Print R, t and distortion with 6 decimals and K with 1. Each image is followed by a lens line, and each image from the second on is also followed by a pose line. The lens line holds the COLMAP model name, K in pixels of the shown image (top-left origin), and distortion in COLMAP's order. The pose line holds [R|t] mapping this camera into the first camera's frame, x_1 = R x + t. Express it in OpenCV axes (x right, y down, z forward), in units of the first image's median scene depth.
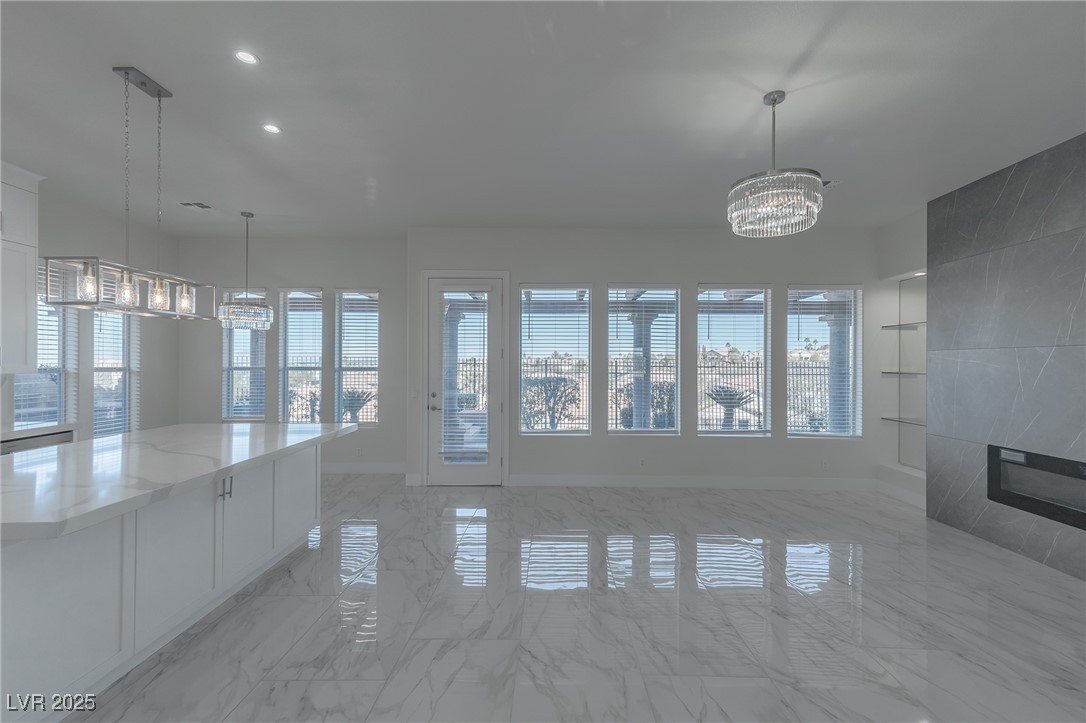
lens RADIAL K [[445.8, 0, 543.5], [0, 445.8, 360.2], [0, 0, 1]] dist [0.001932, 0.000205]
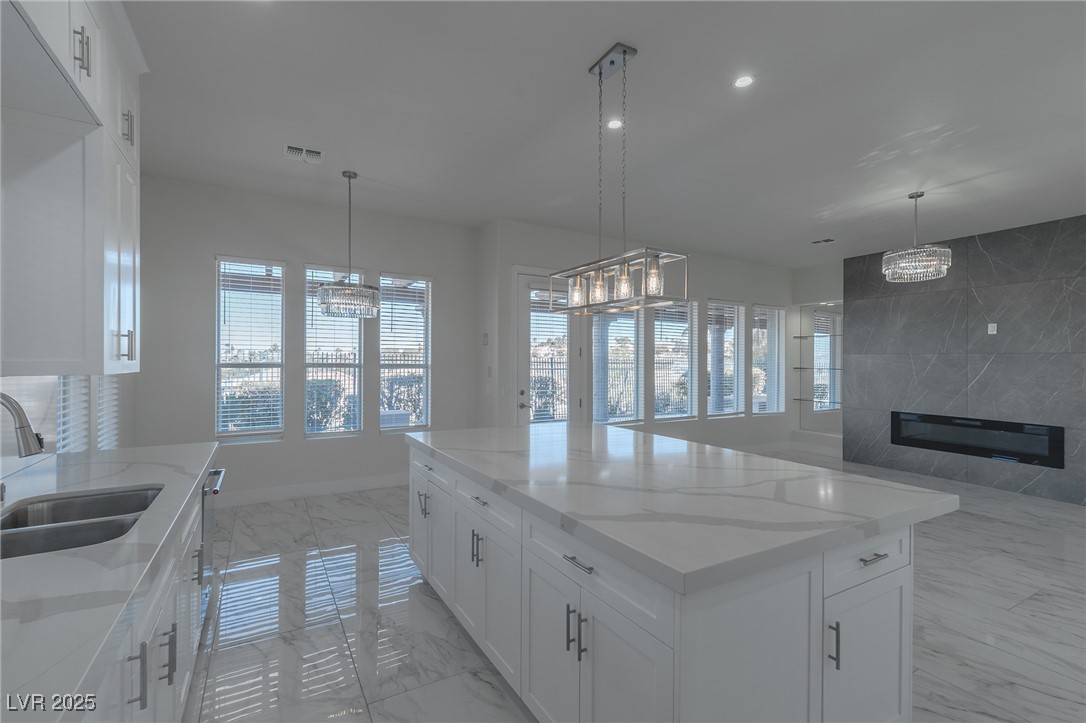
lens RADIAL K [[467.7, 0, 541.4], [0, 467.7, 358.0], [0, 0, 1]] dist [0.001036, -0.000133]
pose [[0.869624, 0.007882, 0.493651, -0.913574], [-0.011979, 0.999915, 0.005138, -0.005385], [-0.493569, -0.010381, 0.869645, 0.107482]]
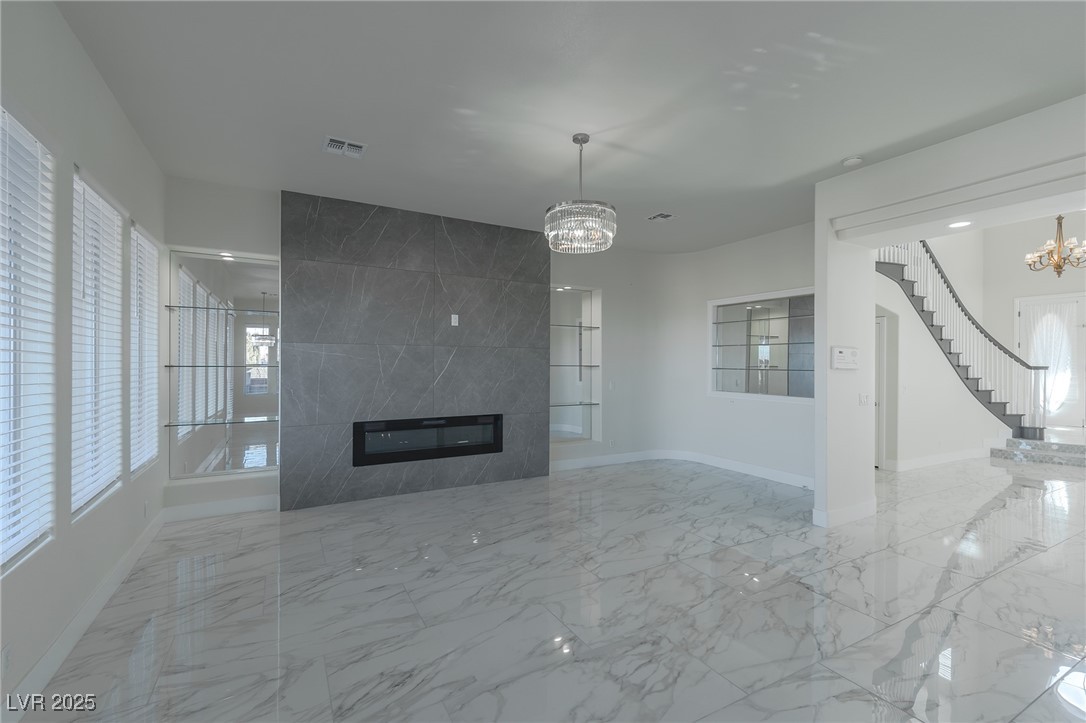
lens RADIAL K [[445.8, 0, 543.5], [0, 445.8, 360.2], [0, 0, 1]] dist [0.001932, 0.000205]
pose [[-0.509700, -0.009427, 0.860300, -0.289354], [-0.021696, 0.999763, -0.001899, 0.008032], [-0.860079, -0.019633, -0.509784, 1.053756]]
